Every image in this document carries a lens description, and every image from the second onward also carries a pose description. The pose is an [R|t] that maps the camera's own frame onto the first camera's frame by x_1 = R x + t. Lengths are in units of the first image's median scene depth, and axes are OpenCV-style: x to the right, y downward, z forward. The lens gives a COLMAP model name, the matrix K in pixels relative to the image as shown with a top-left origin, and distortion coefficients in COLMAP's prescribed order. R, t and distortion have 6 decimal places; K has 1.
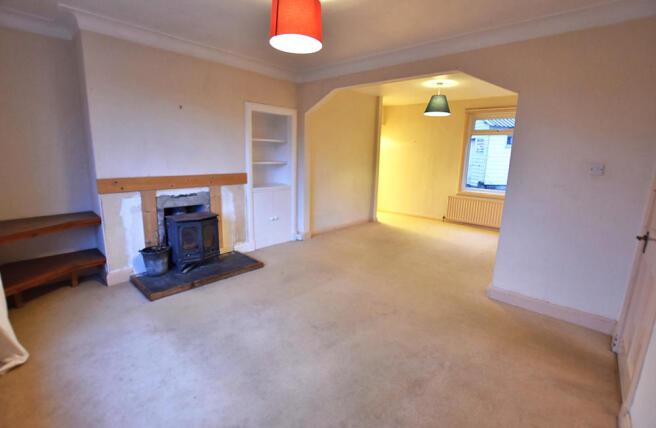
lens RADIAL K [[299.9, 0, 327.6], [0, 299.9, 212.0], [0, 0, 1]] dist [0.000083, -0.000050]
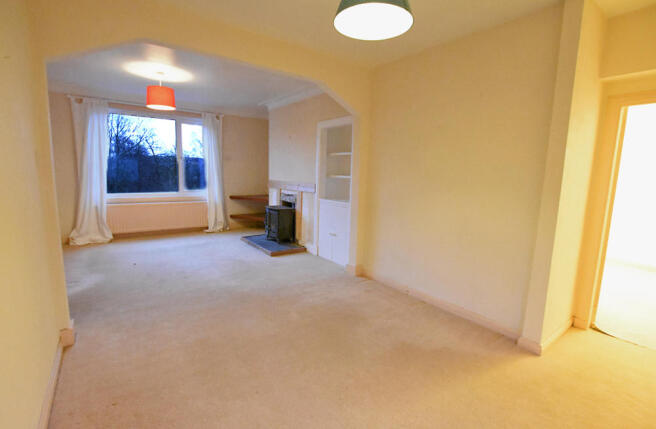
lens RADIAL K [[299.9, 0, 327.6], [0, 299.9, 214.4], [0, 0, 1]] dist [0.000083, -0.000050]
pose [[-0.169400, 0.115770, -0.978724, 0.886989], [-0.220148, 0.963539, 0.152078, -0.210318], [0.960645, 0.241226, -0.137737, 1.281587]]
